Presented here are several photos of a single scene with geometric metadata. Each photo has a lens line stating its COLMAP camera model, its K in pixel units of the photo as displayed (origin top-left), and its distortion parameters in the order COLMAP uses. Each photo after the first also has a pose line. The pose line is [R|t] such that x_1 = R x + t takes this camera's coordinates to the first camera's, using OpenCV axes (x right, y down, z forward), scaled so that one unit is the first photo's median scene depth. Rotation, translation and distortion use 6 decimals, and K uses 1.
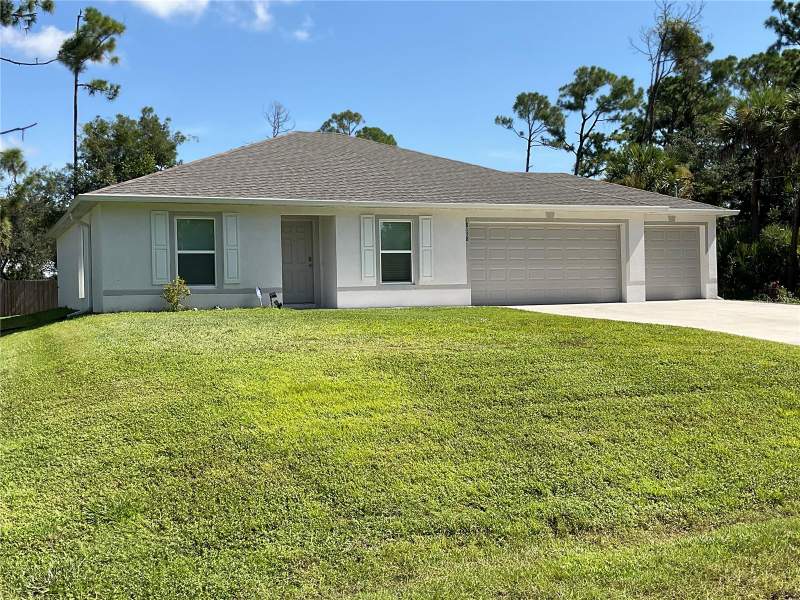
lens RADIAL K [[898.9, 0, 401.1], [0, 898.9, 299.6], [0, 0, 1]] dist [0.082188, 0.010093]
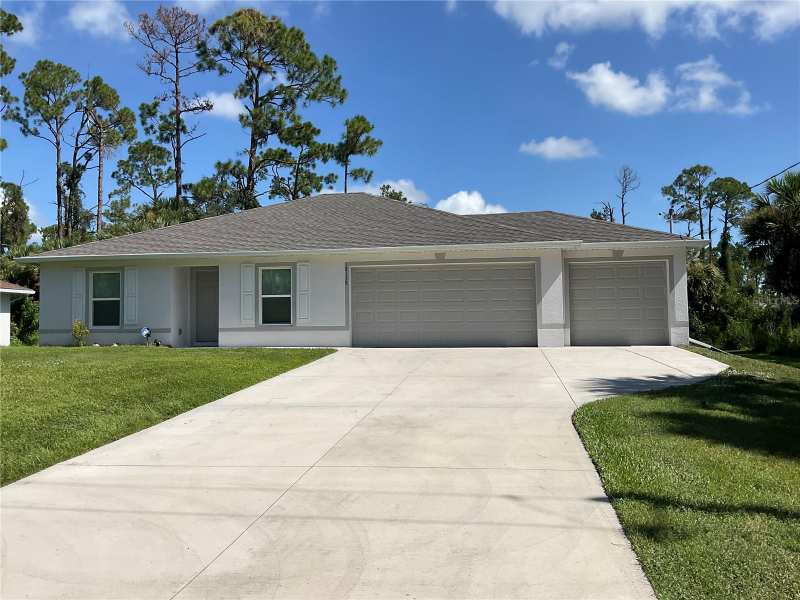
lens RADIAL K [[709.2, 0, 400.0], [0, 709.2, 300.0], [0, 0, 1]] dist [0.114703, -0.237896]
pose [[0.831890, -0.011826, -0.554815, 0.583396], [-0.013488, 0.999047, -0.041519, -0.013968], [0.554777, 0.042023, 0.830937, 0.350660]]
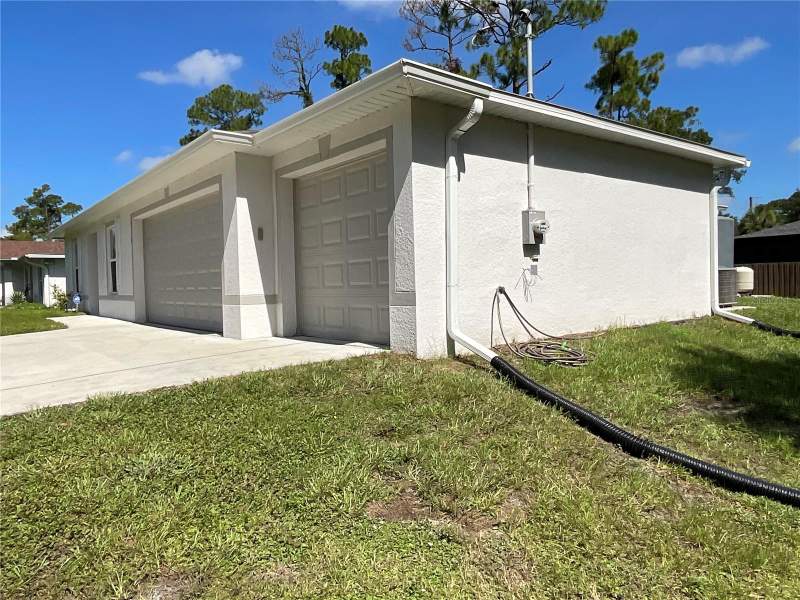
lens RADIAL K [[589.9, 0, 400.0], [0, 589.9, 300.0], [0, 0, 1]] dist [0.000846, 0.000459]
pose [[0.231861, 0.038893, -0.971971, 0.652053], [0.007352, 0.999102, 0.041732, -0.034143], [0.972721, -0.016822, 0.231367, 1.115113]]
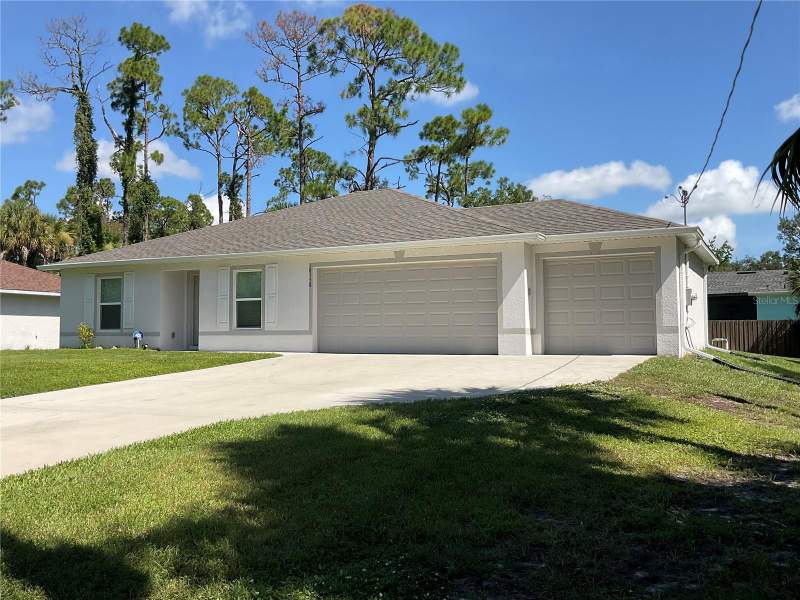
lens RADIAL K [[764.6, 0, 400.0], [0, 764.6, 300.0], [0, 0, 1]] dist [0.047237, -0.008289]
pose [[0.632832, -0.021003, -0.774004, 0.788376], [-0.019803, 0.998866, -0.043296, -0.016050], [0.774036, 0.042727, 0.631699, 0.545949]]
